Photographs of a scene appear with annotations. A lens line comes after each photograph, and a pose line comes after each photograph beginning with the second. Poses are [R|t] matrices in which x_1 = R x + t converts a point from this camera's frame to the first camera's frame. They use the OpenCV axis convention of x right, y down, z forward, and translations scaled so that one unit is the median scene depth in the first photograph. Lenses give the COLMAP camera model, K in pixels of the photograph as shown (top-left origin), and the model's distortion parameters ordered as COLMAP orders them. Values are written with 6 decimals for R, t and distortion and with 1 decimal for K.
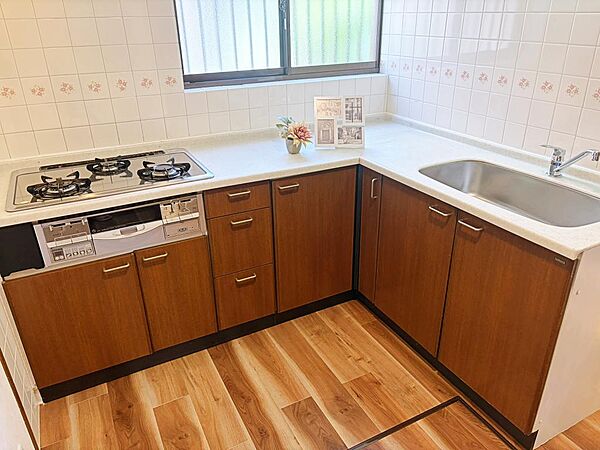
lens RADIAL K [[463.4, 0, 303.1], [0, 463.4, 225.1], [0, 0, 1]] dist [0.035554, -0.006650]
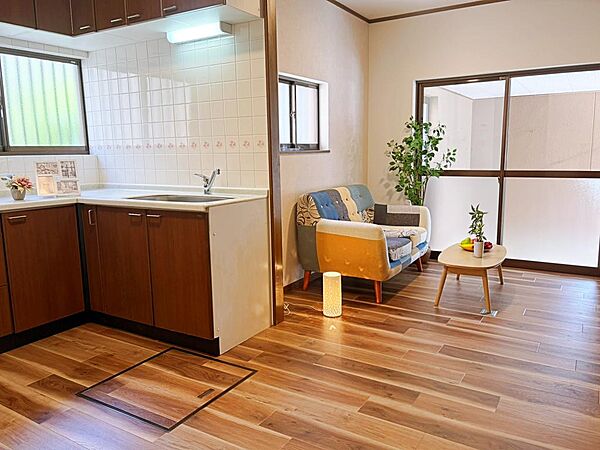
lens RADIAL K [[463.4, 0, 299.5], [0, 463.4, 224.5], [0, 0, 1]] dist [0.035554, -0.006650]
pose [[0.857372, -0.084528, 0.507709, -0.018876], [0.223176, 0.949922, -0.218727, 0.357352], [-0.463795, 0.300839, 0.833301, -0.399924]]
